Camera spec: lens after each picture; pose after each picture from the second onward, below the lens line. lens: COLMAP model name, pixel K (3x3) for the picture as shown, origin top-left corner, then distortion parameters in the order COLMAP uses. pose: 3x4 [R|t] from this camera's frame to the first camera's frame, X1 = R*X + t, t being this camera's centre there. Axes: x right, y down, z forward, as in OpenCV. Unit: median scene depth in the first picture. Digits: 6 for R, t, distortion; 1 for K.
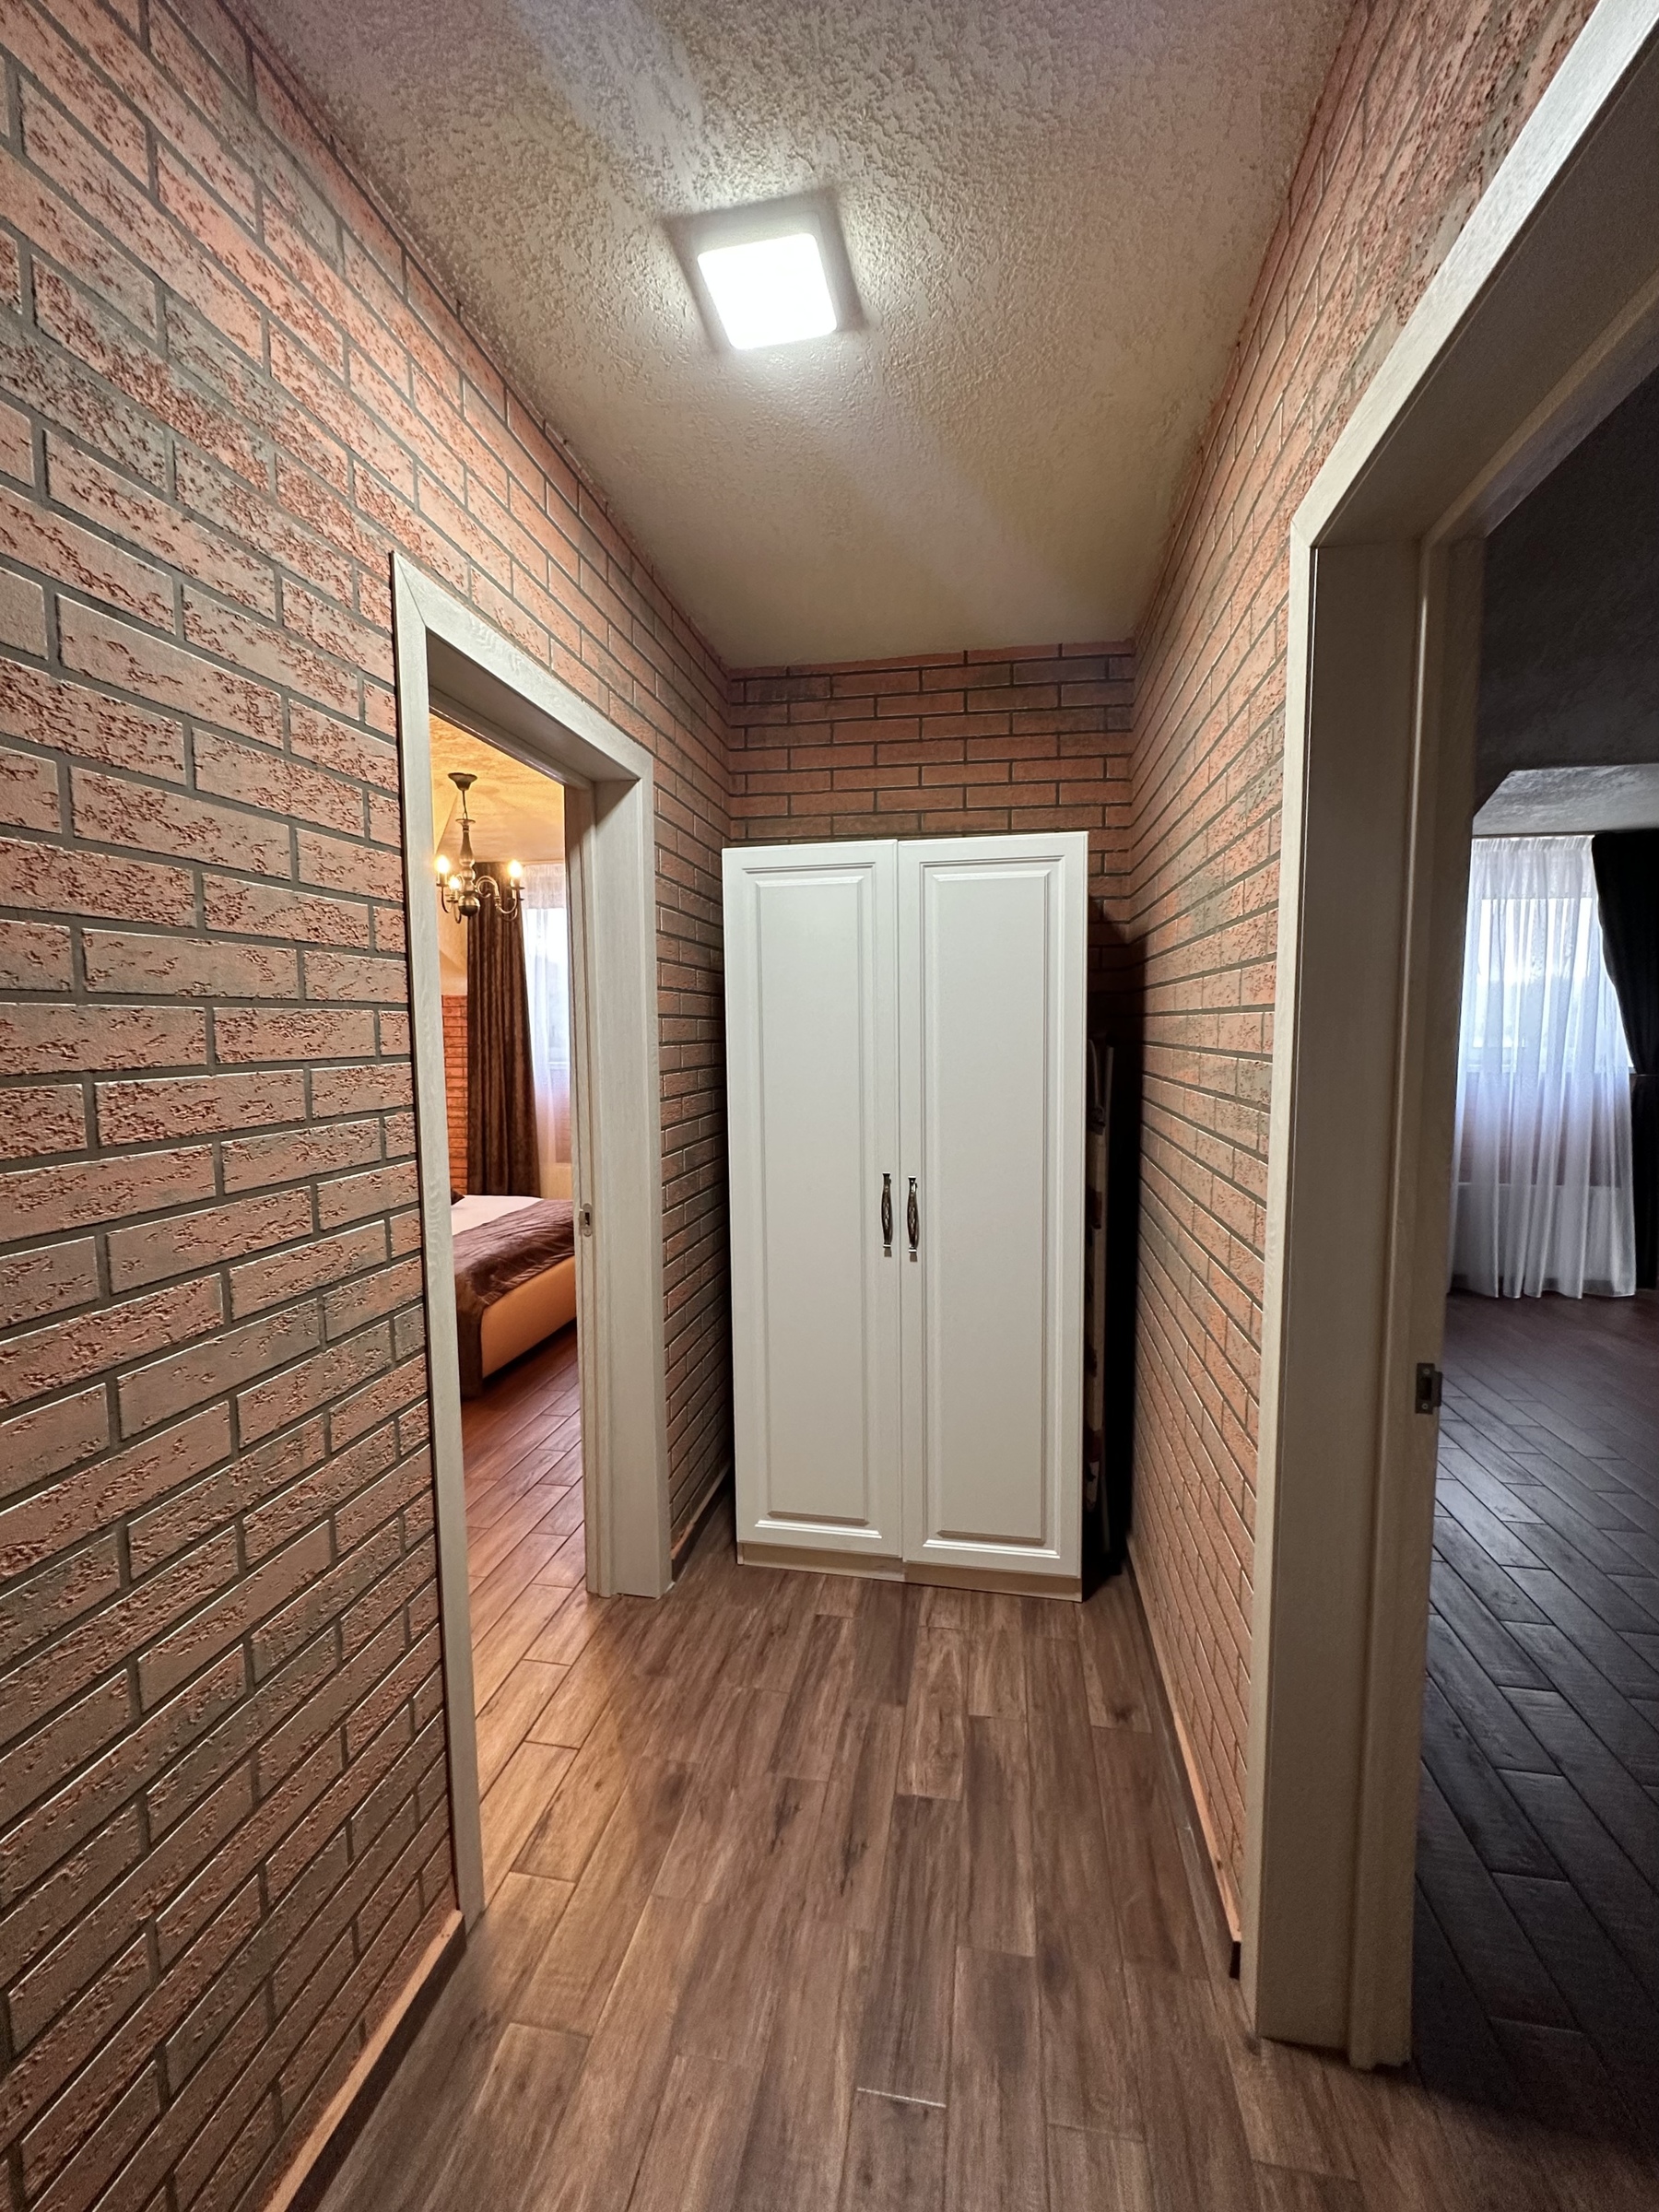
lens RADIAL K [[939.7, 0, 829.5], [0, 939.7, 1106.0], [0, 0, 1]] dist [0.000867, -0.000324]
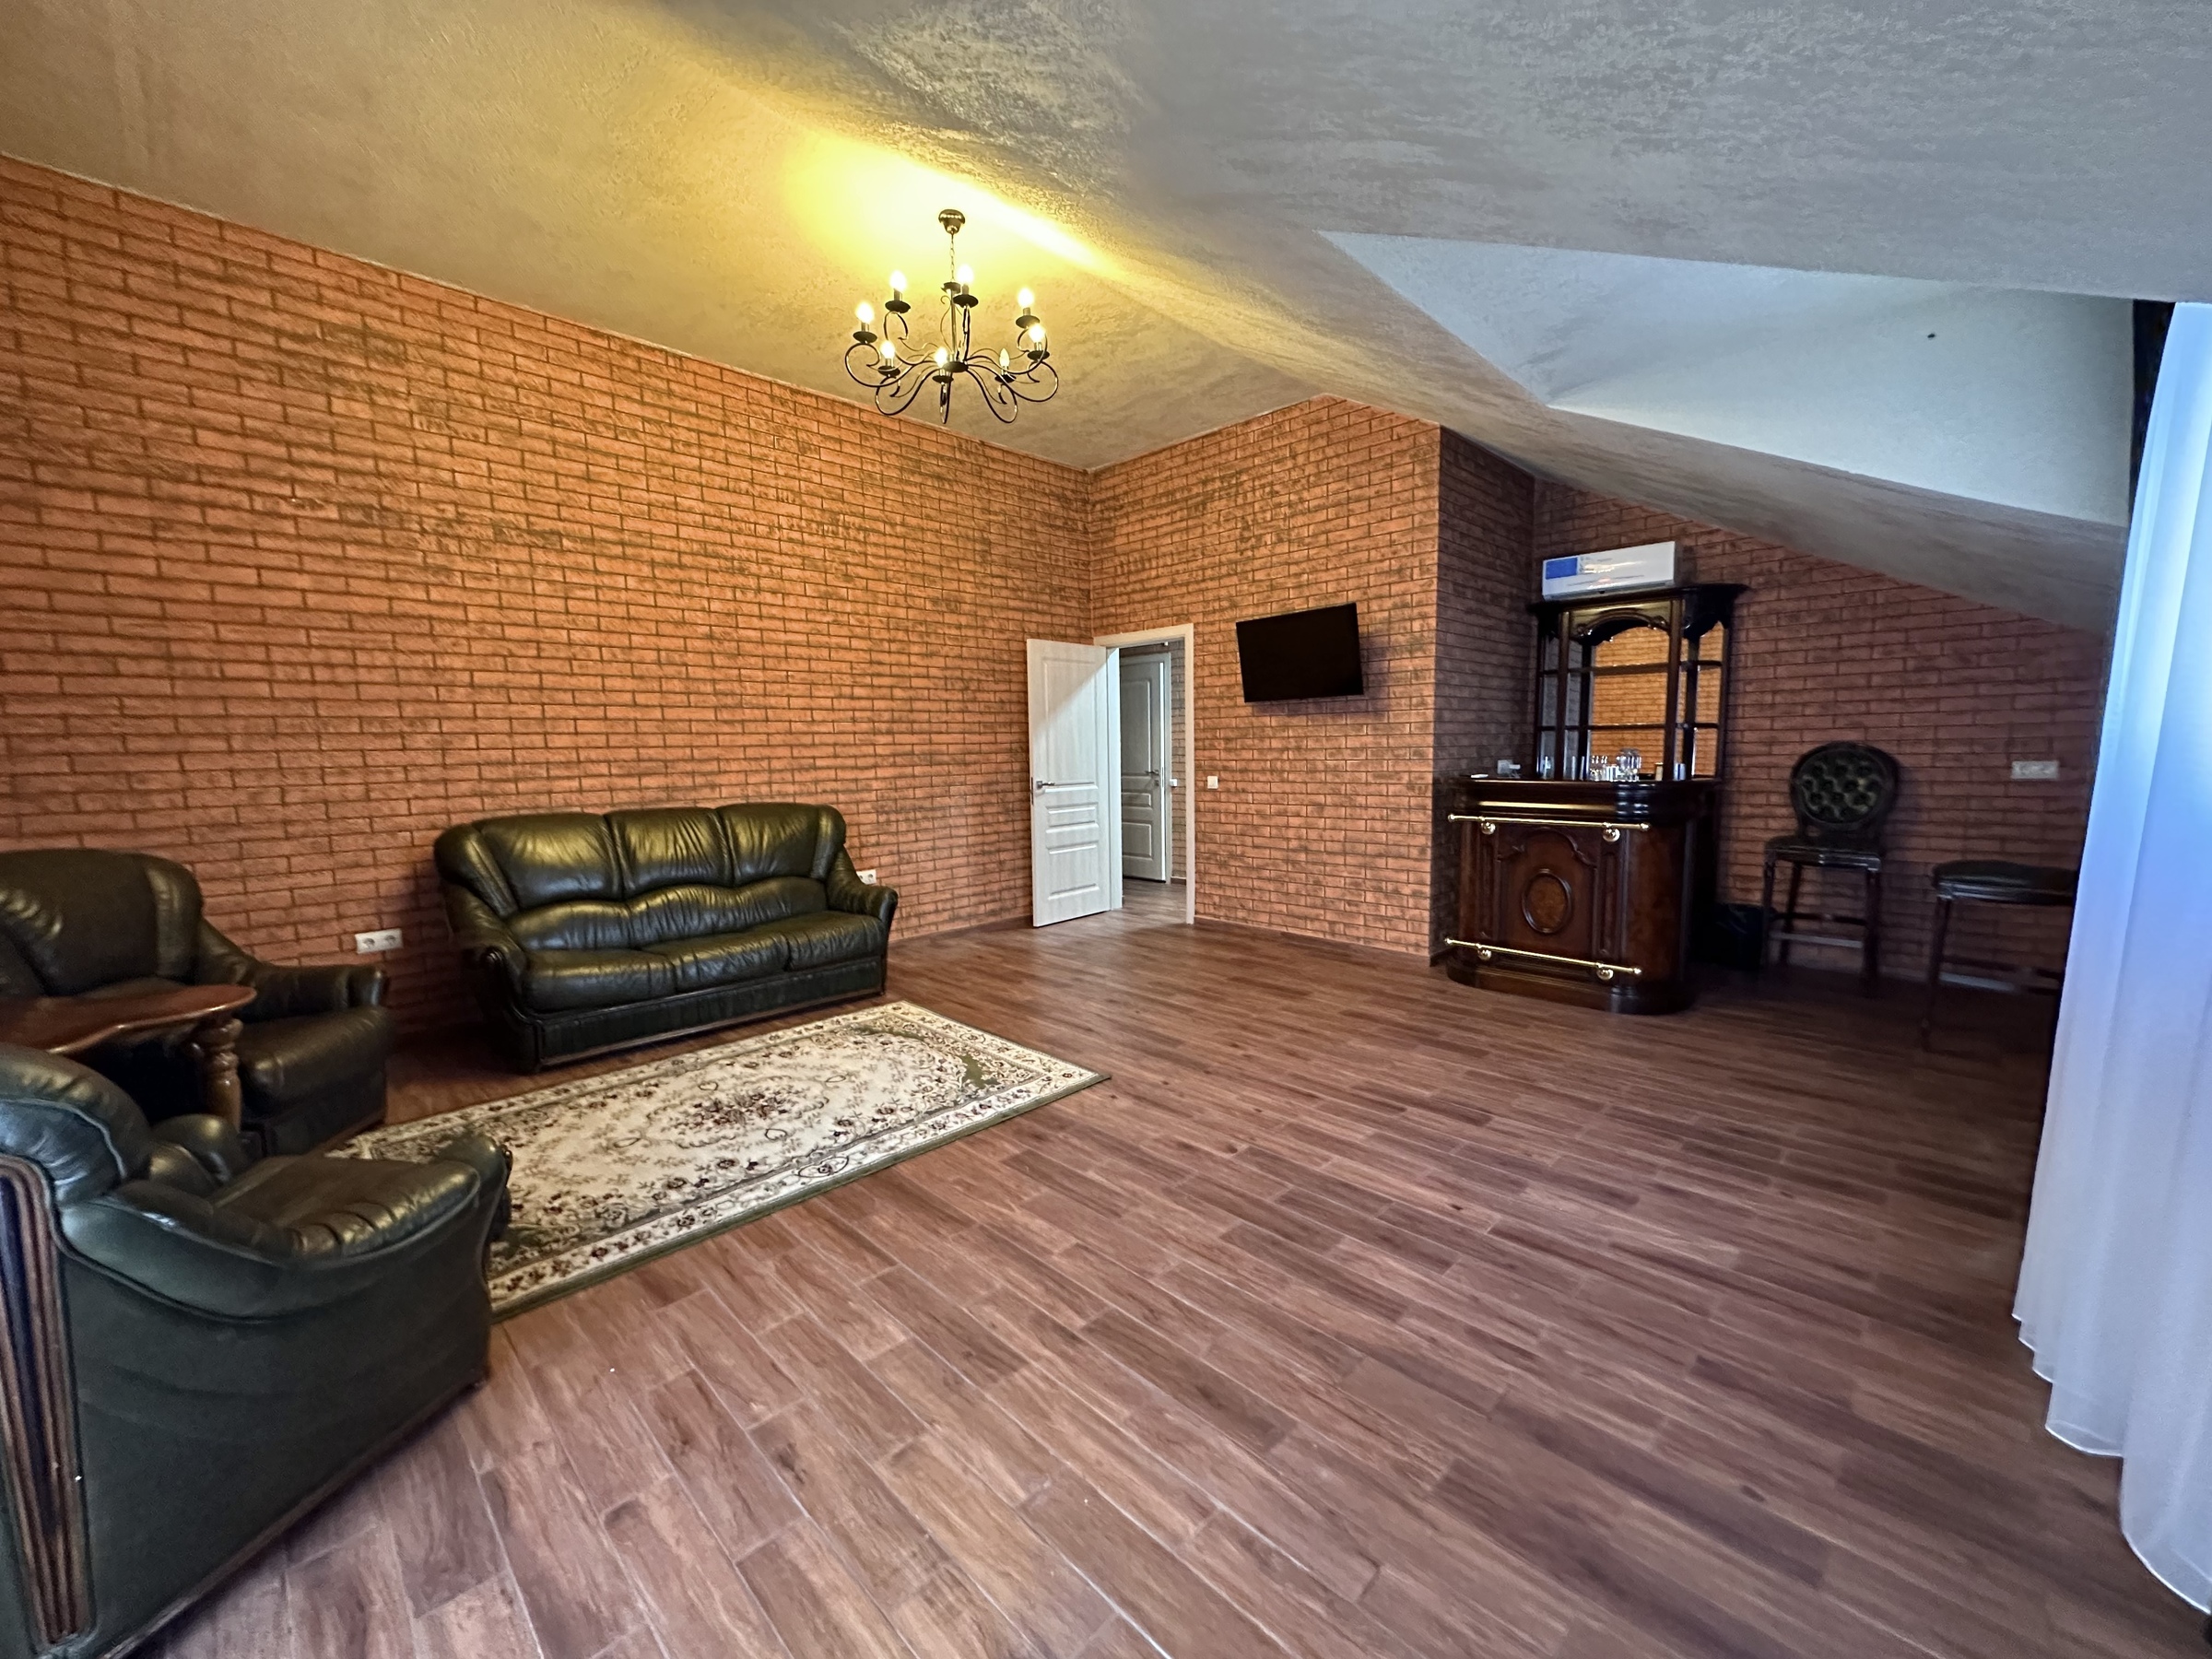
lens RADIAL K [[881.8, 0, 1106.0], [0, 881.8, 829.5], [0, 0, 1]] dist [0.000095, -0.000114]
pose [[-0.572148, 0.096948, -0.814400, 1.137123], [-0.059173, 0.985521, 0.158890, -0.036950], [0.818013, 0.139099, -0.558127, 0.803798]]
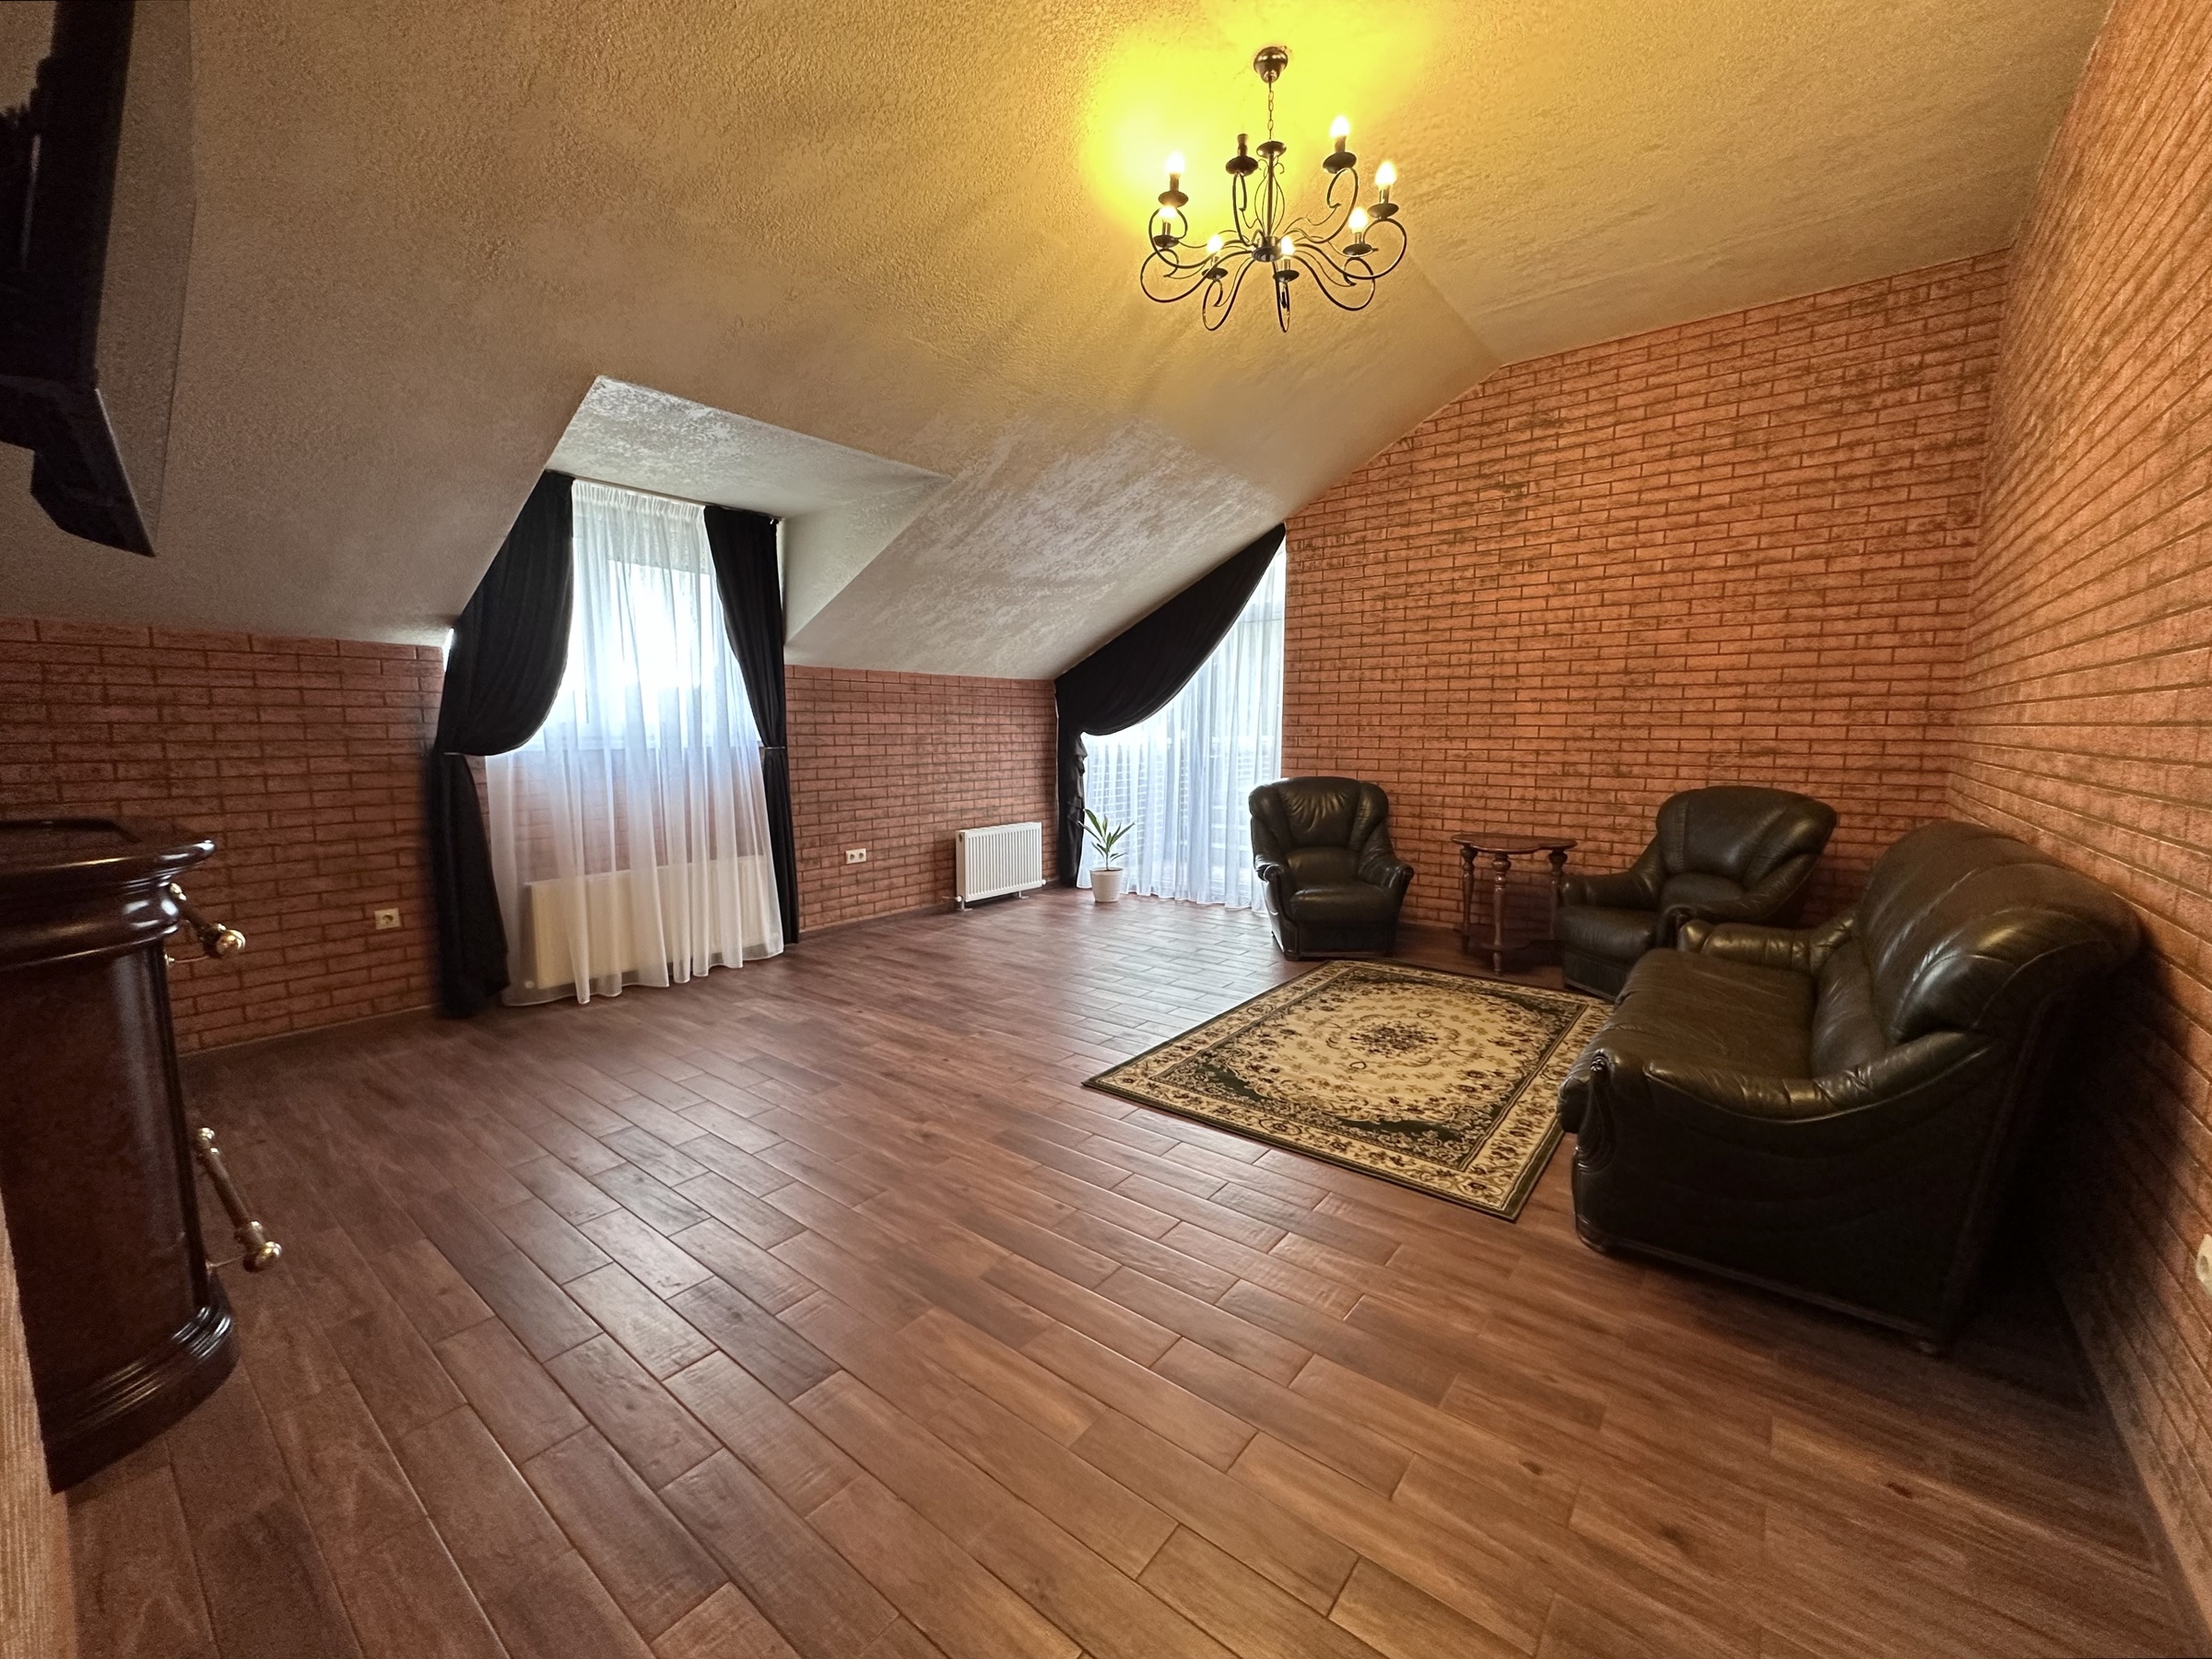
lens RADIAL K [[881.8, 0, 1106.0], [0, 881.8, 829.5], [0, 0, 1]] dist [0.000095, -0.000114]
pose [[0.477327, -0.091351, 0.873964, 0.163932], [0.081556, 0.994894, 0.059448, 0.030705], [-0.874933, 0.042901, 0.482341, 0.185192]]
